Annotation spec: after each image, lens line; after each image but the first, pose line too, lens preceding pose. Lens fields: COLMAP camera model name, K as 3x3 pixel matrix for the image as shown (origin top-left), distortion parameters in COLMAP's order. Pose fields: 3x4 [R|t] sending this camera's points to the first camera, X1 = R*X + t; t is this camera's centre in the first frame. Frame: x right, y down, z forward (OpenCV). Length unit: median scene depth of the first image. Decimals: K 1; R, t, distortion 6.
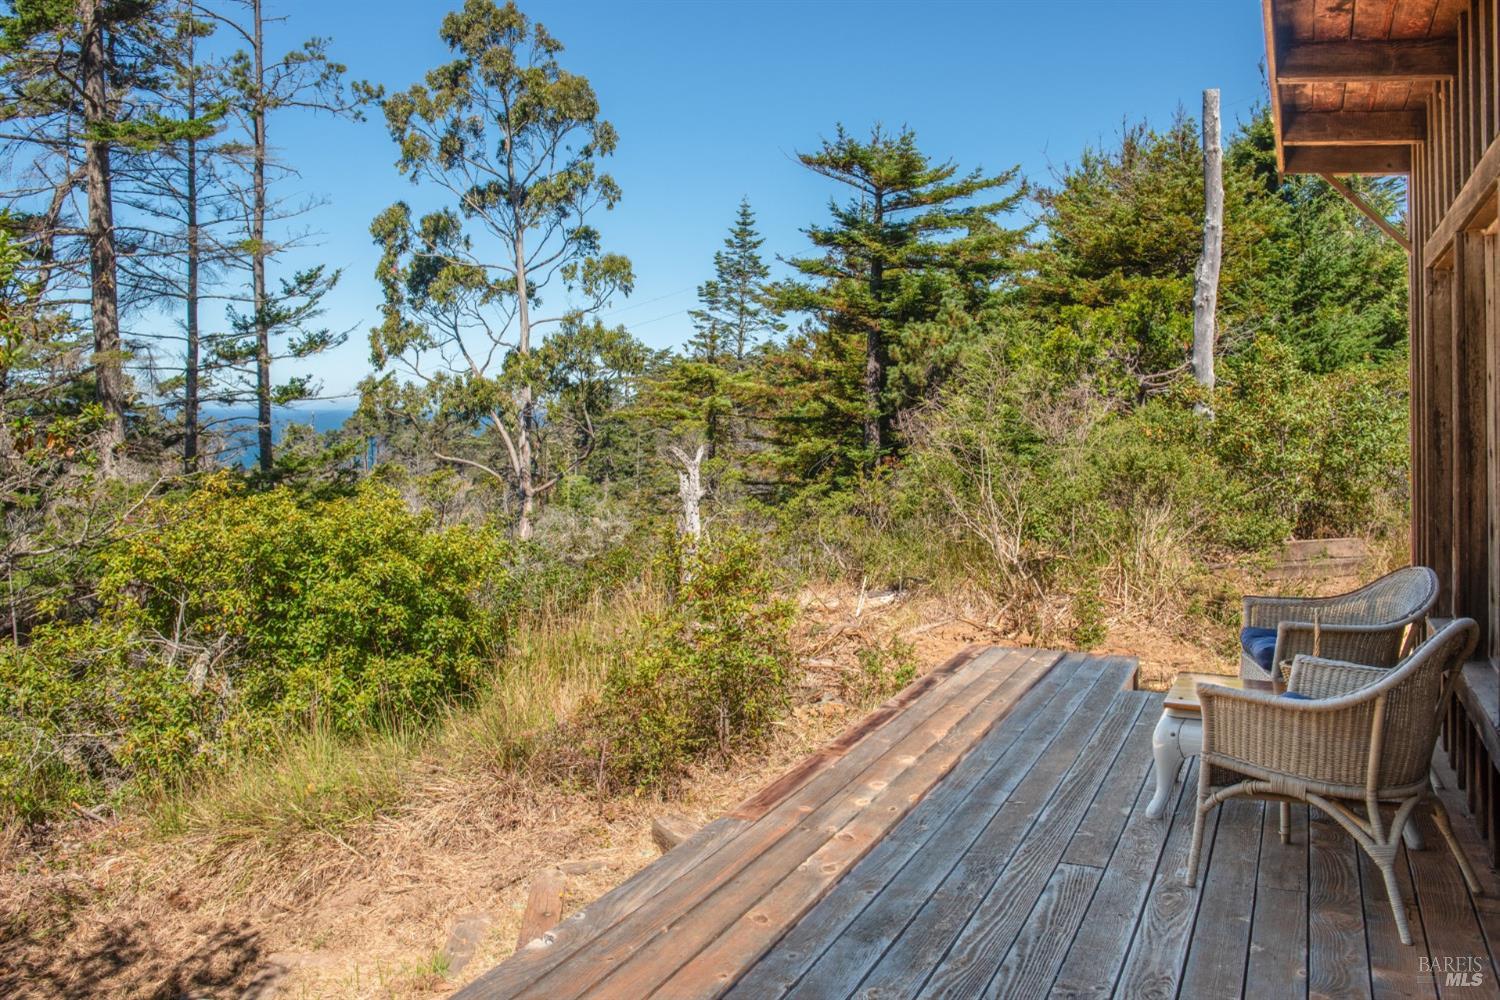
lens RADIAL K [[1344.5, 0, 749.7], [0, 1344.5, 497.3], [0, 0, 1]] dist [-0.017895, -0.014724]
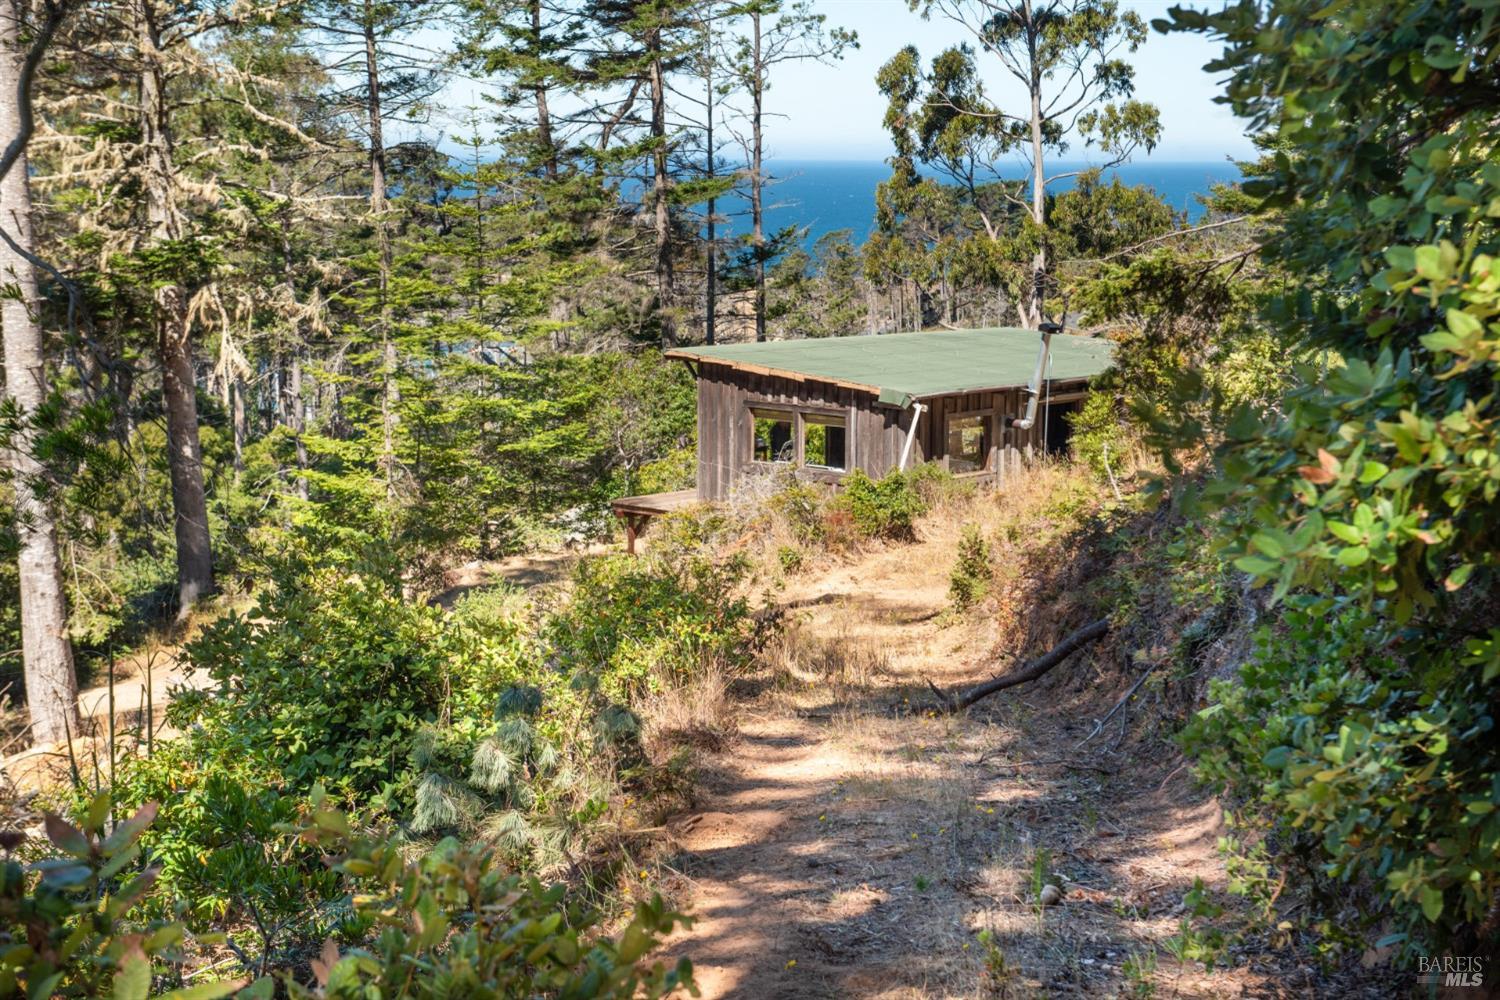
lens RADIAL K [[2591.5, 0, 750.2], [0, 2591.5, 500.2], [0, 0, 1]] dist [-0.034774, 0.000000]
pose [[0.937545, 0.022543, -0.347132, 0.245697], [-0.005029, 0.998672, 0.051272, -0.005144], [0.347827, -0.046324, 0.936414, -0.663729]]
